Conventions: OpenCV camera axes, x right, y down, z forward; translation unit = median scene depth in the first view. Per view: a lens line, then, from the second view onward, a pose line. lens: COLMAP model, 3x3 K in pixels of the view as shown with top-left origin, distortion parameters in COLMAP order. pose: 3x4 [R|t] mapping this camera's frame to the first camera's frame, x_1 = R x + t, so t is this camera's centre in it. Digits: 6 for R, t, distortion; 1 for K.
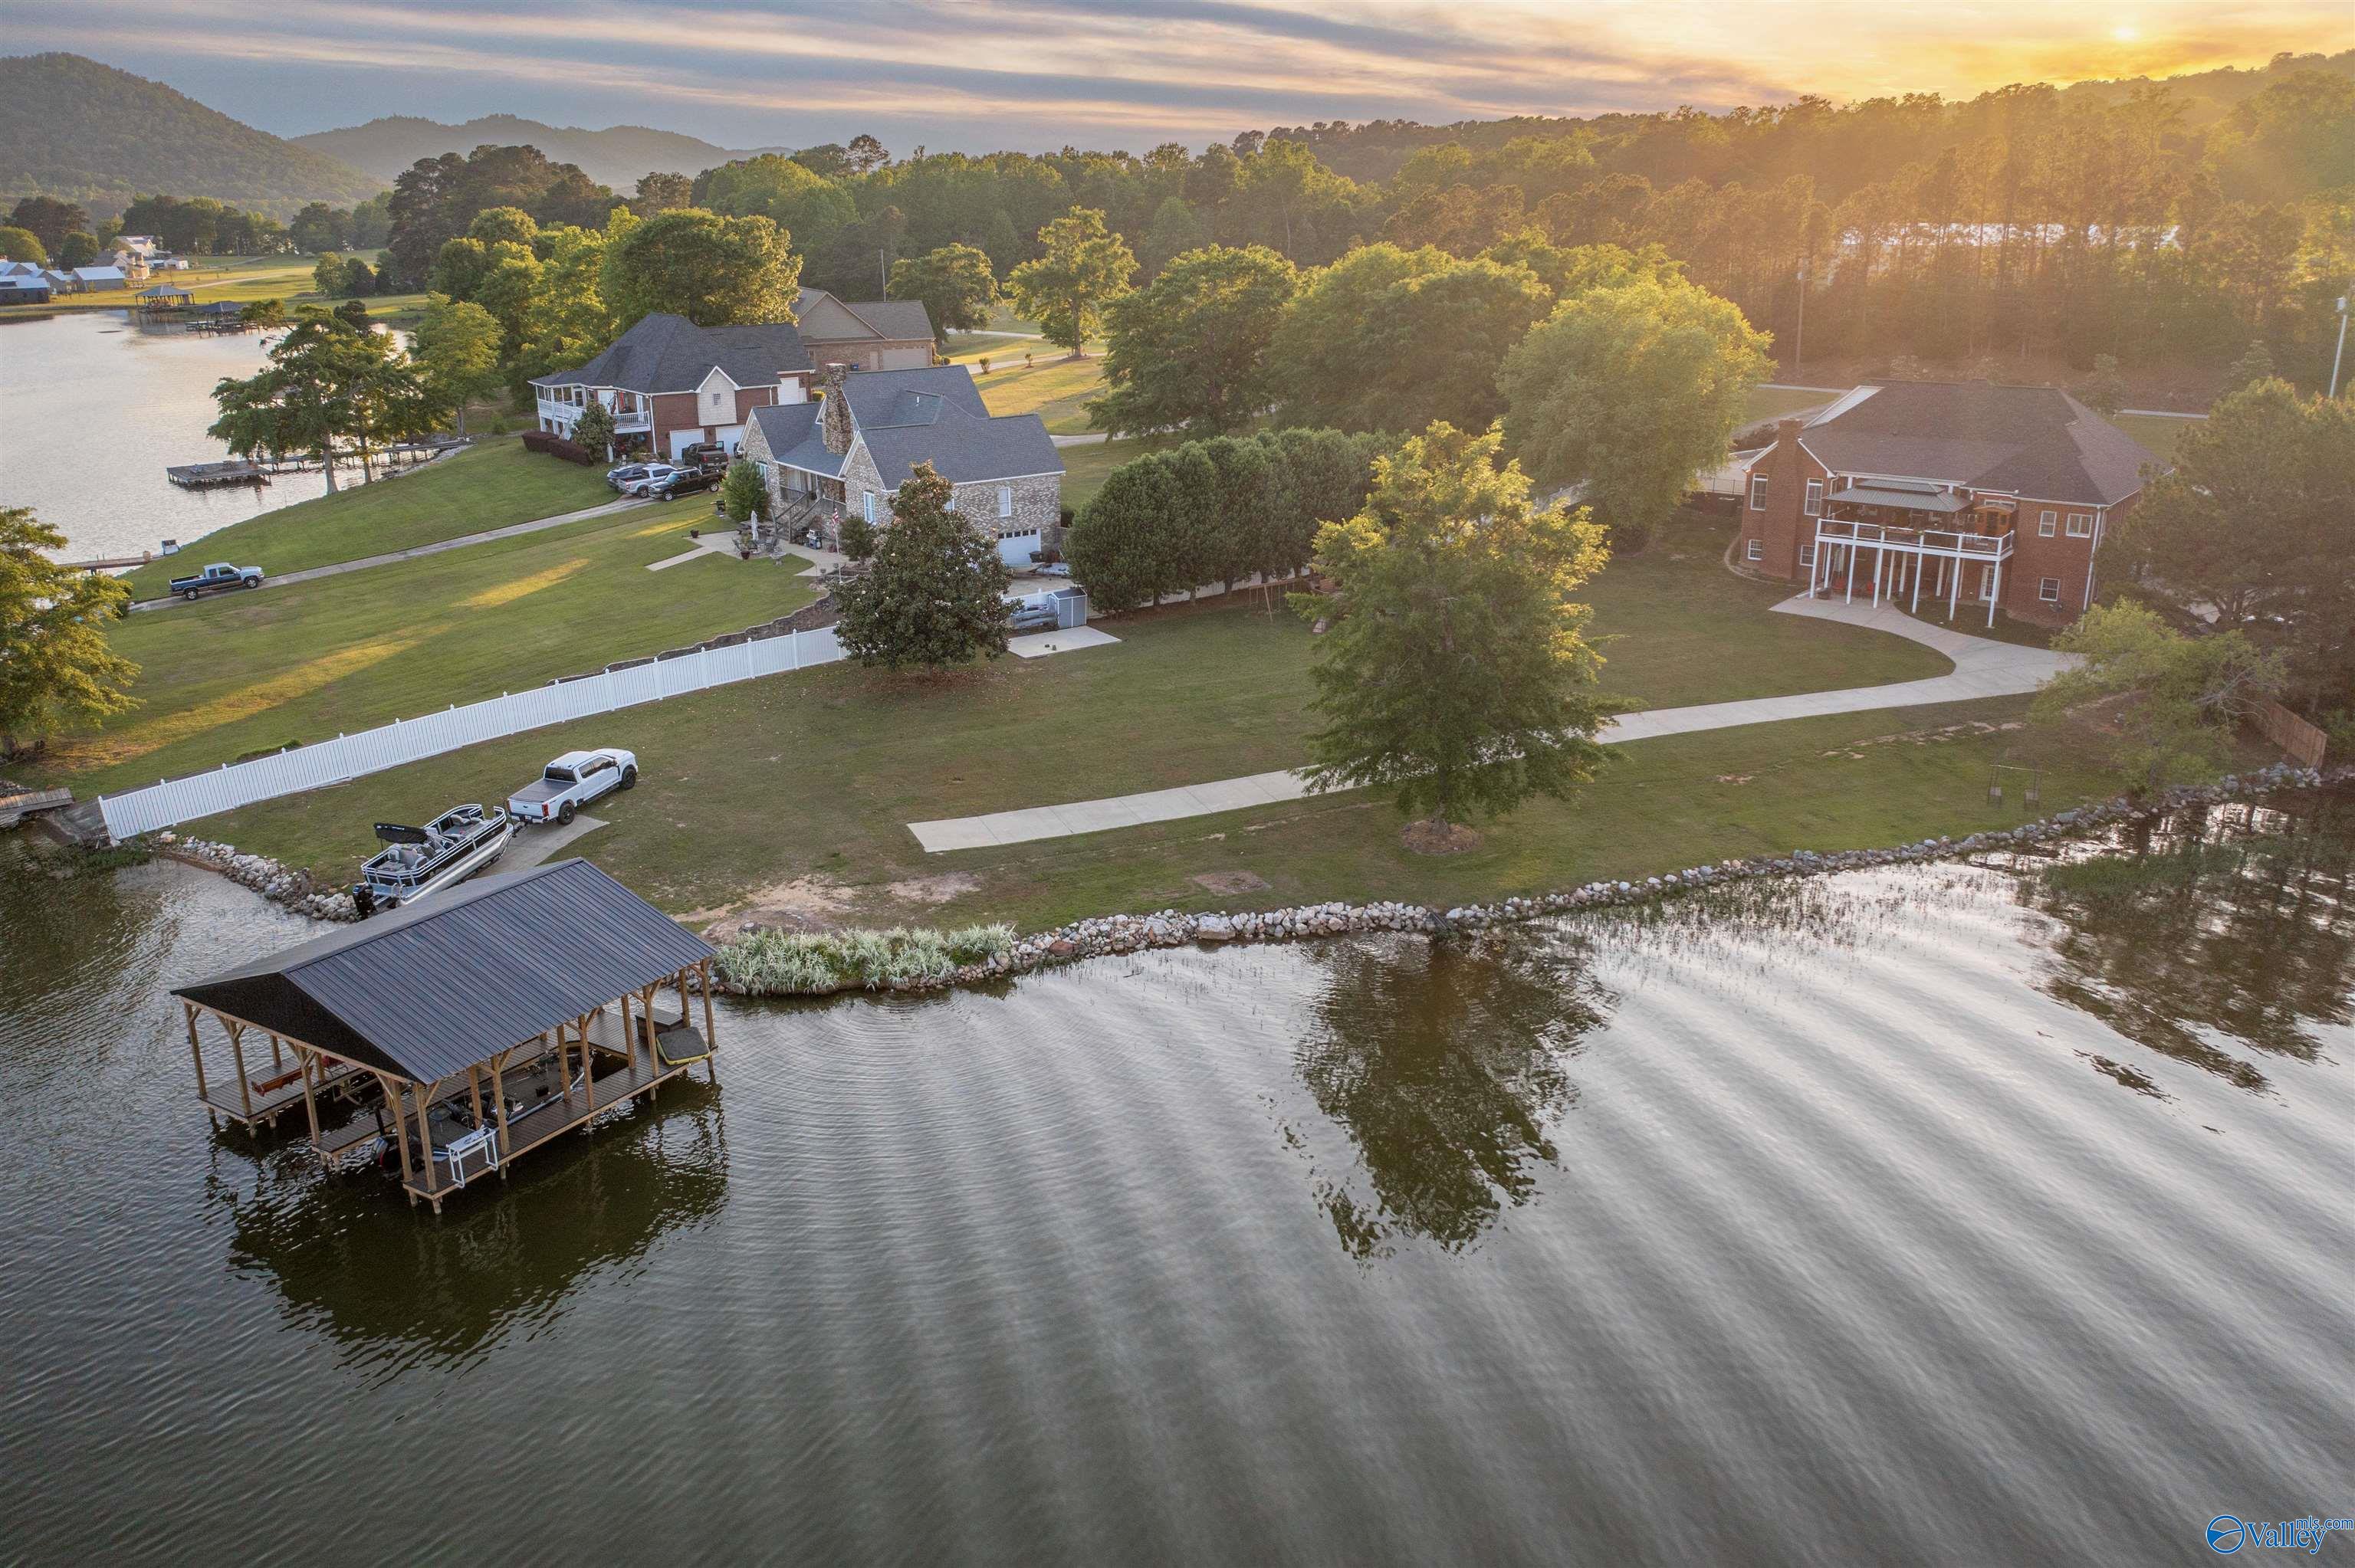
lens RADIAL K [[1874.4, 0, 1173.3], [0, 1874.4, 735.2], [0, 0, 1]] dist [-0.024546, -0.003186]
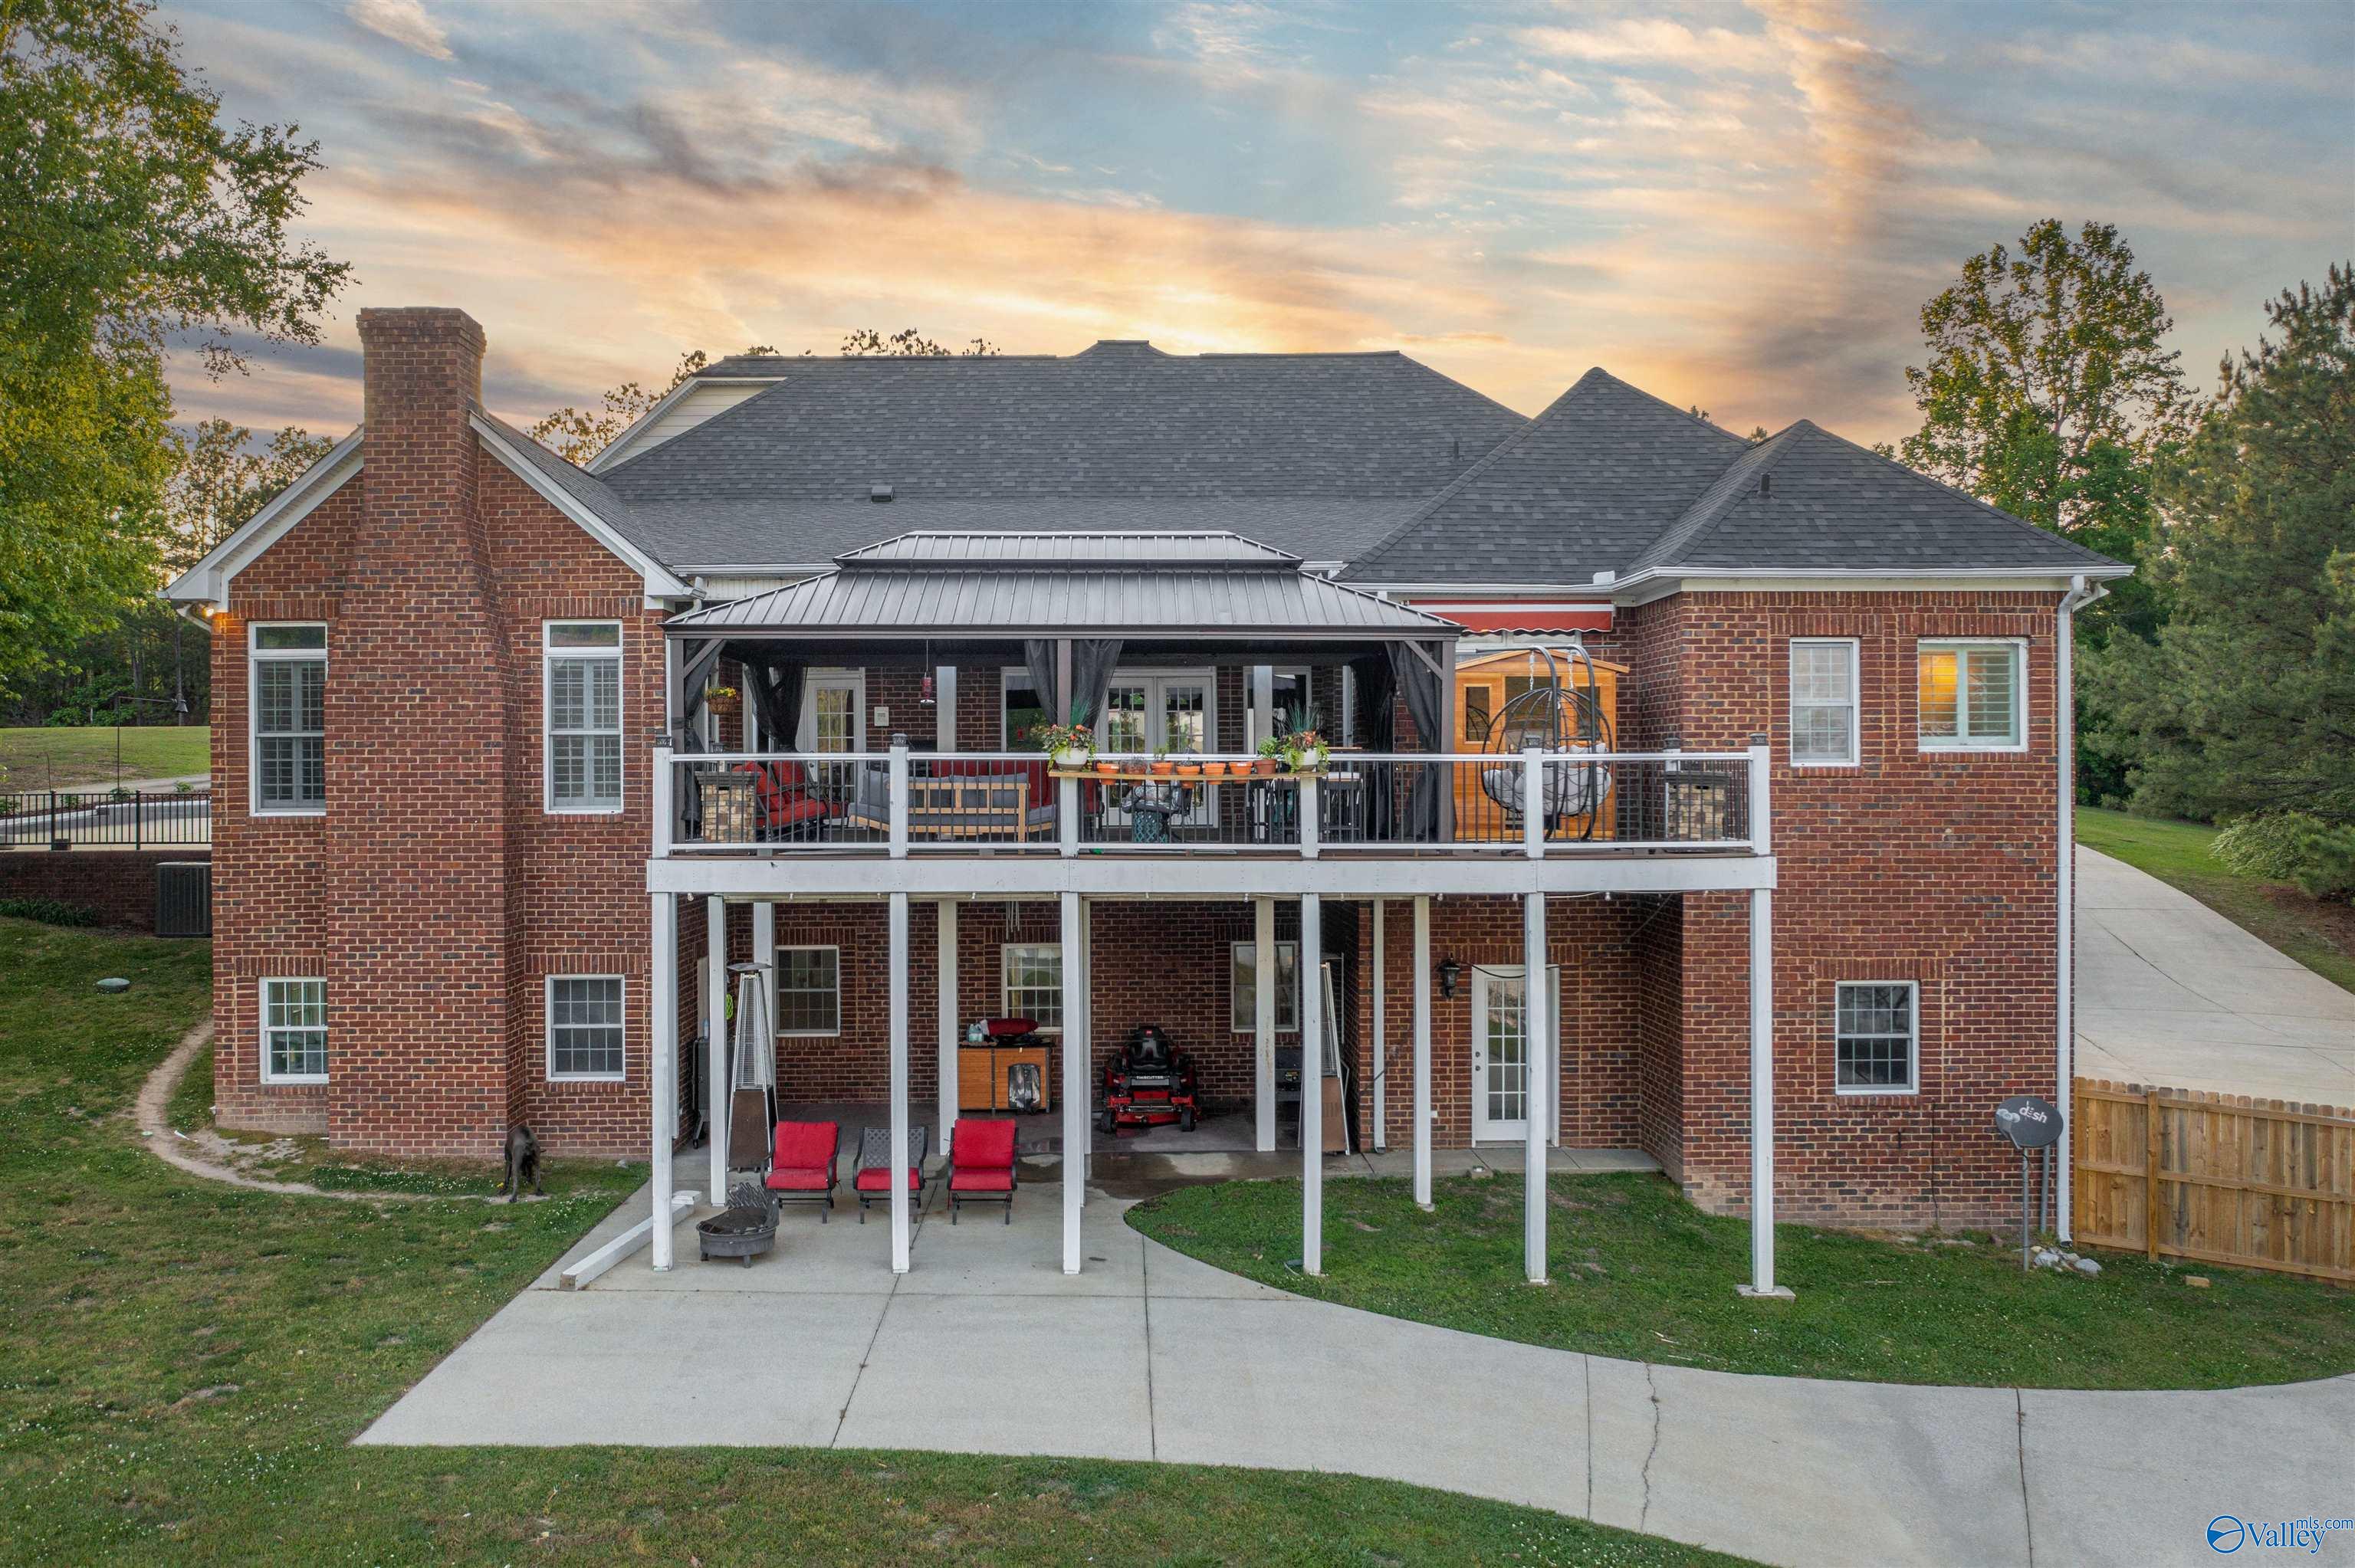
lens RADIAL K [[1885.5, 0, 1115.3], [0, 1885.5, 786.9], [0, 0, 1]] dist [-0.026331, -0.003696]
pose [[0.788421, -0.000436, 0.615136, 0.280700], [0.176902, 0.957916, -0.226057, -0.070946], [-0.589150, 0.287047, 0.755318, 0.864066]]
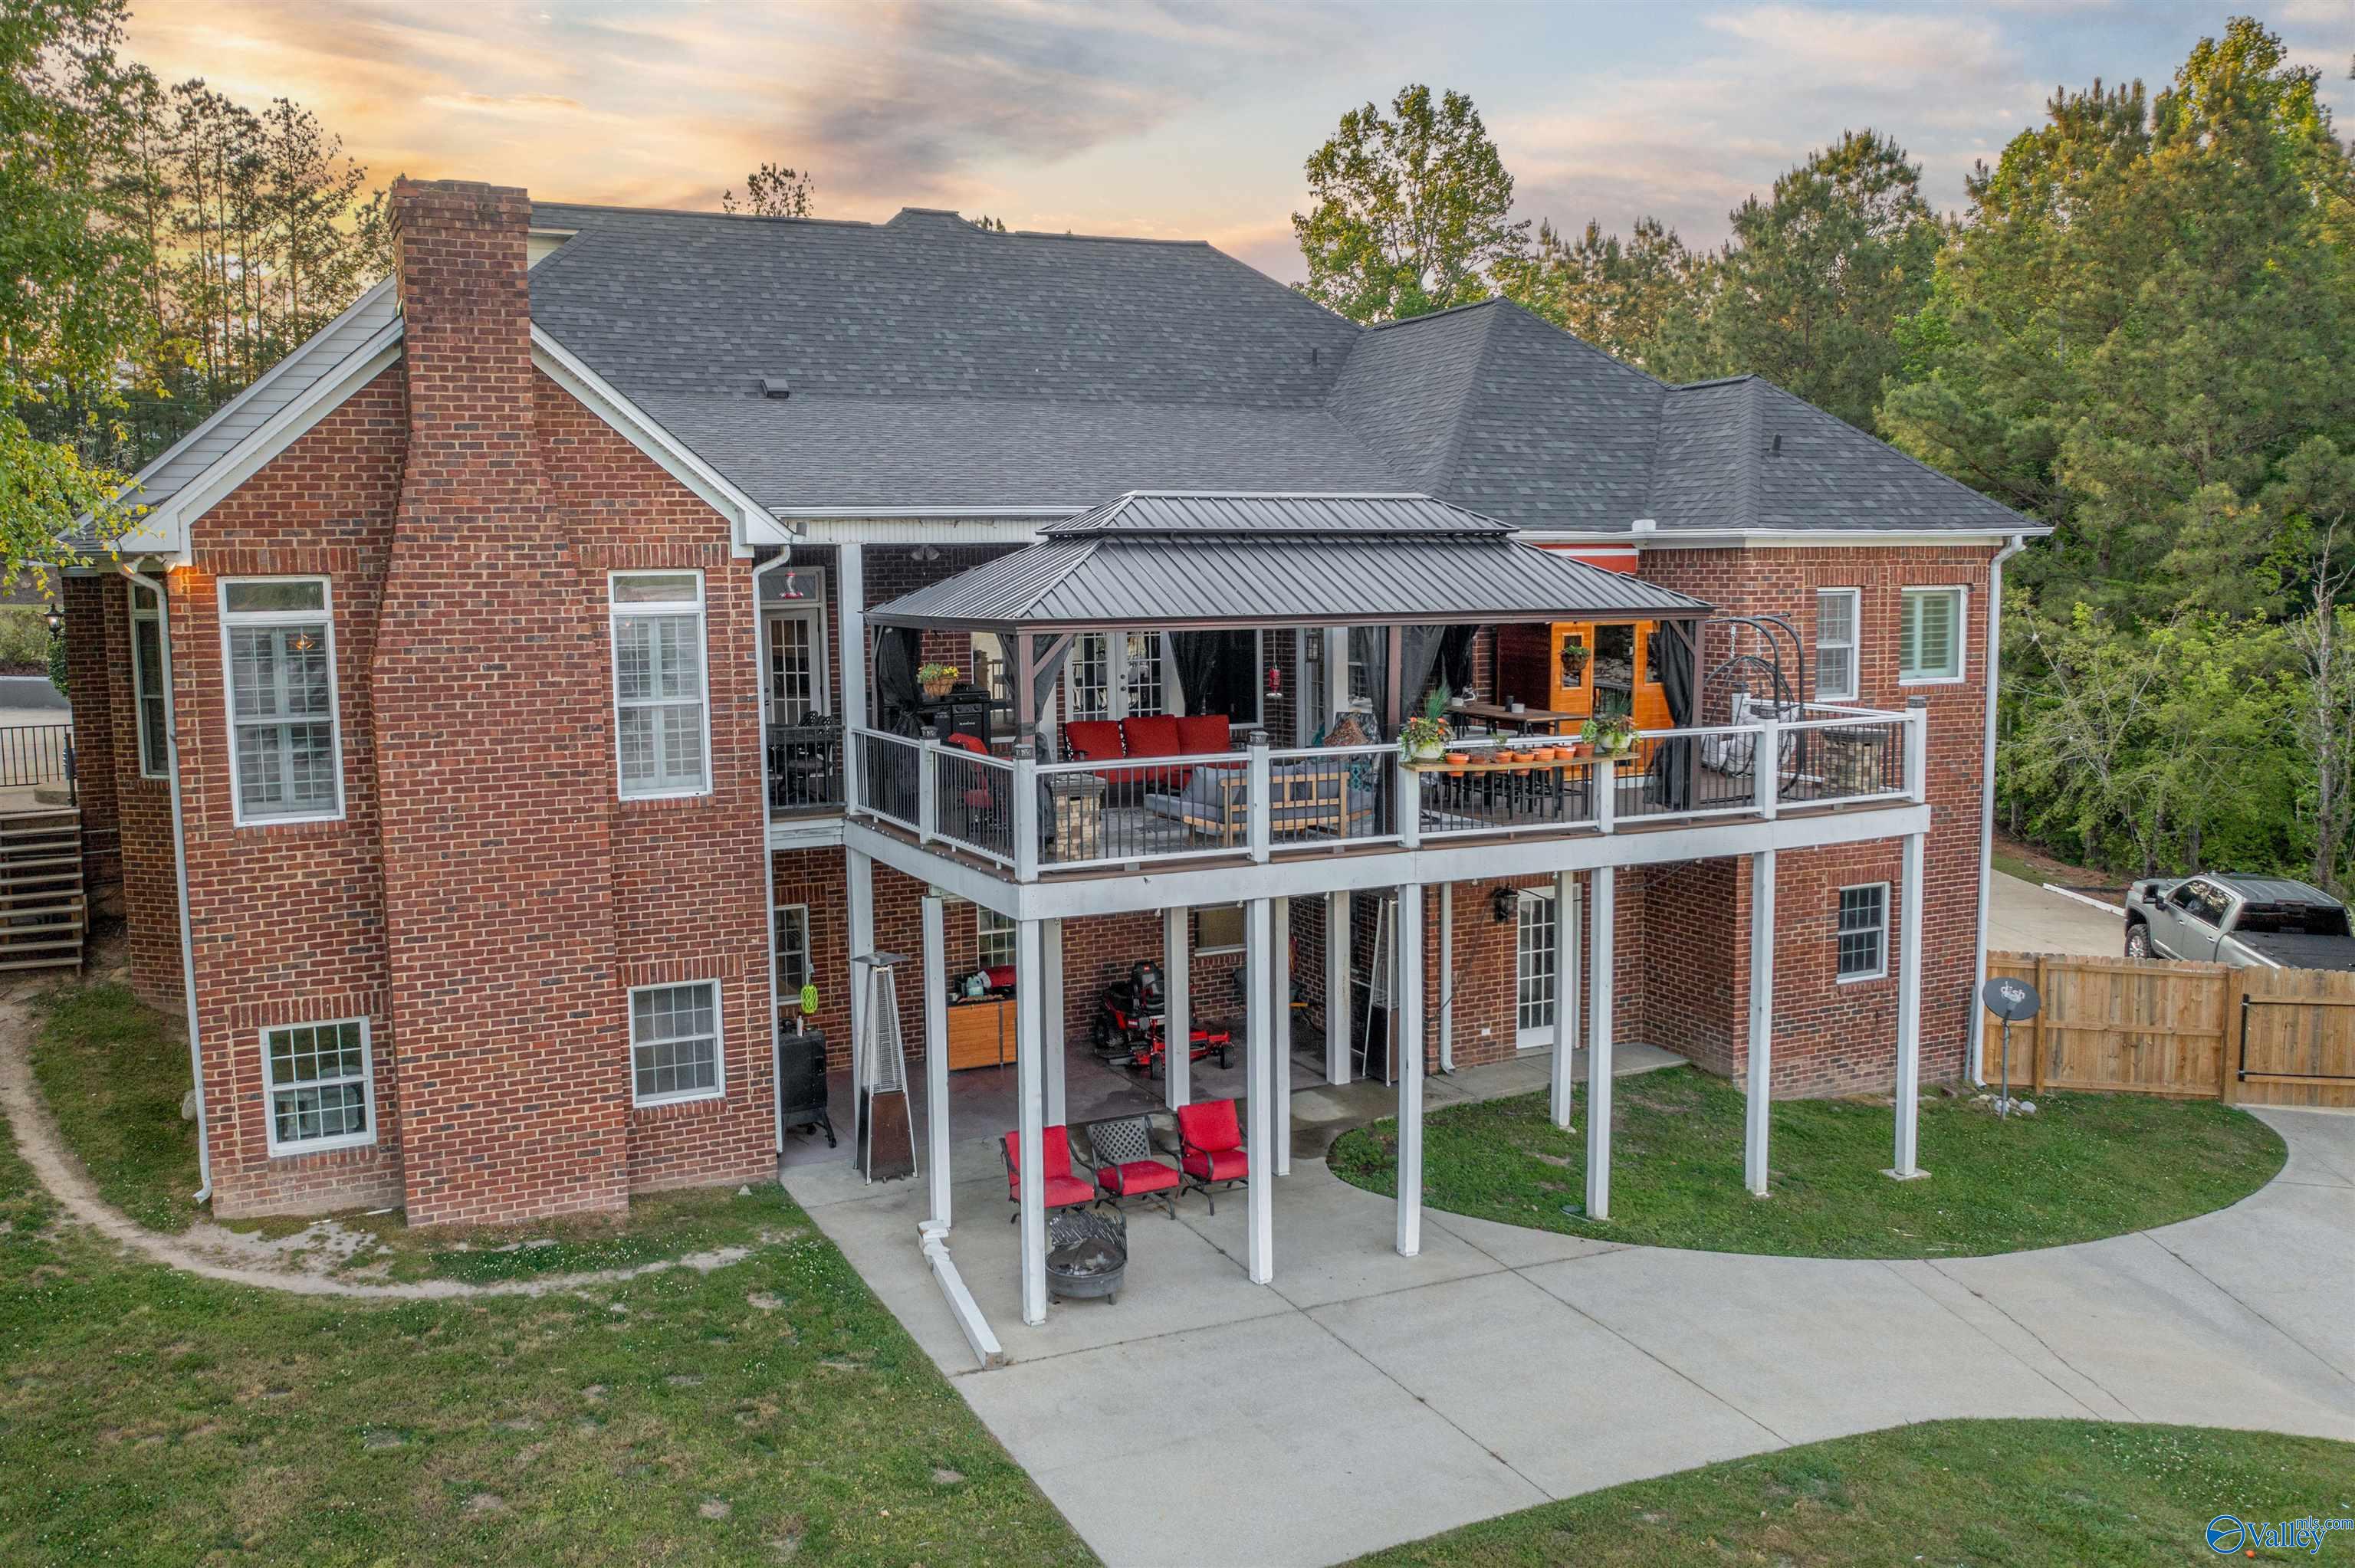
lens RADIAL K [[1911.6, 0, 1177.5], [0, 1911.6, 784.0], [0, 0, 1]] dist [-0.027840, 0.001637]
pose [[0.448842, -0.101460, 0.887833, 0.225863], [0.266751, 0.963448, -0.024754, -0.108076], [-0.852869, 0.247941, 0.459500, 0.929659]]
